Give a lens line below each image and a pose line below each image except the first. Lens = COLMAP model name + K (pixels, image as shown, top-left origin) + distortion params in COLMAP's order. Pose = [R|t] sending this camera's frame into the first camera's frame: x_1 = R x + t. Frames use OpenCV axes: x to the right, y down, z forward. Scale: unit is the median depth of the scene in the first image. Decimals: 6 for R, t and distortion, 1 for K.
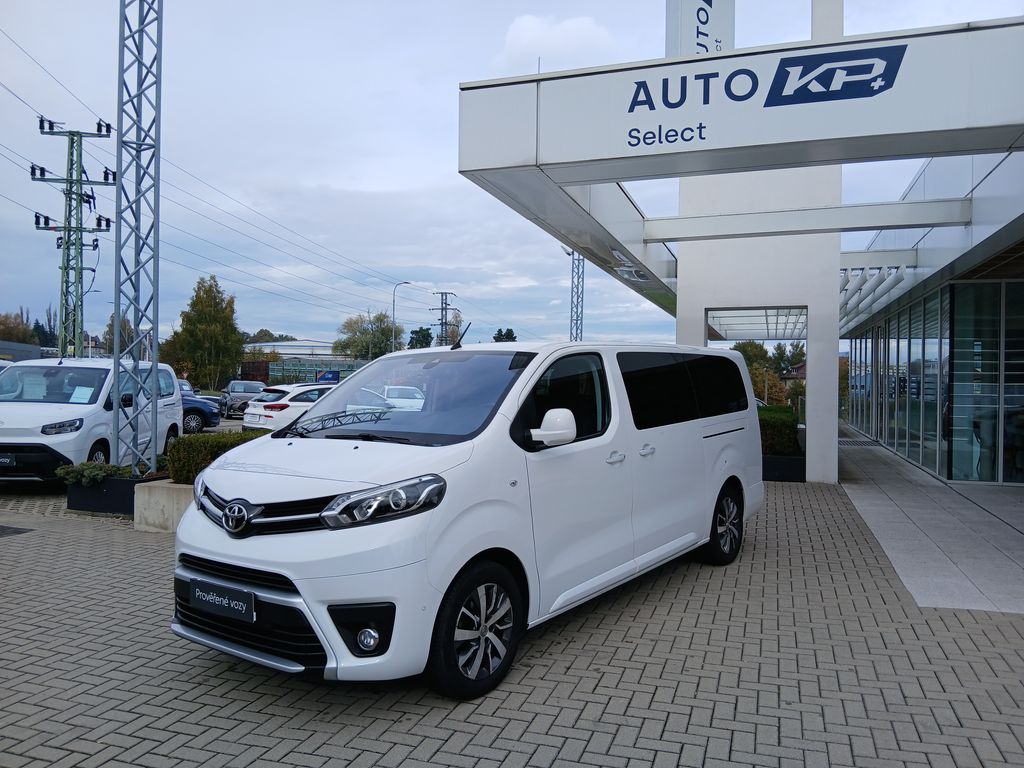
lens RADIAL K [[769.2, 0, 513.8], [0, 769.2, 384.3], [0, 0, 1]] dist [0.085057, -0.134252]
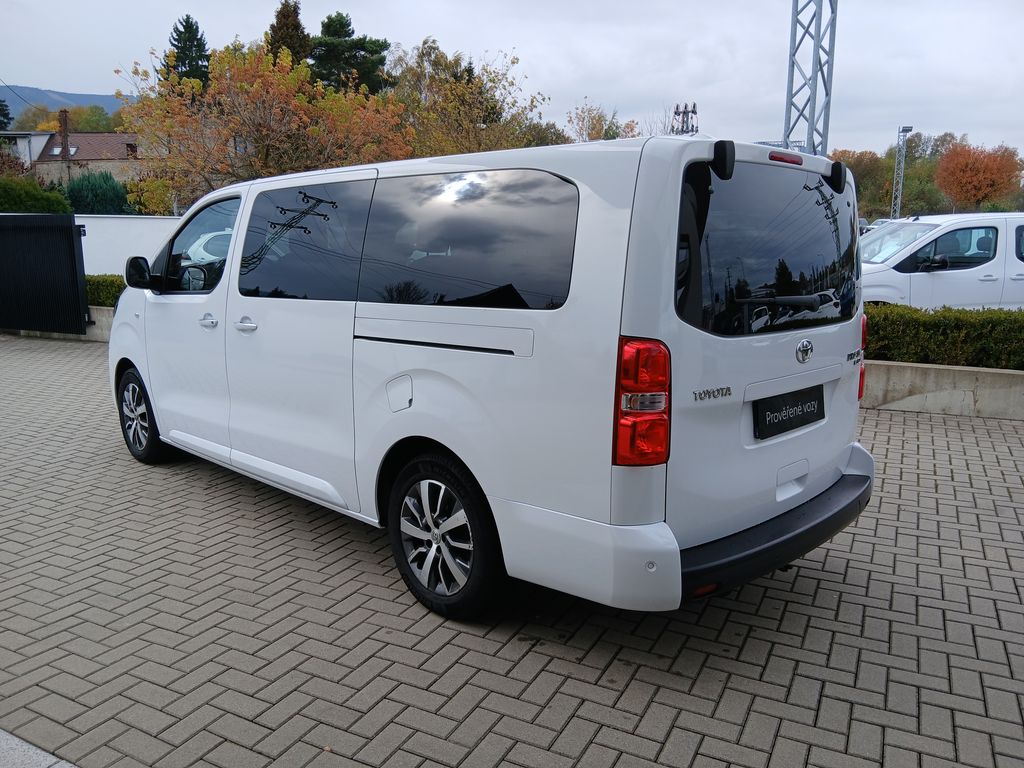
lens RADIAL K [[769.2, 0, 513.1], [0, 769.2, 381.2], [0, 0, 1]] dist [0.085057, -0.134252]
pose [[-0.145817, 0.175974, -0.973535, 1.010967], [-0.012311, 0.983654, 0.179647, 0.000693], [0.989235, 0.038181, -0.141267, 1.567359]]
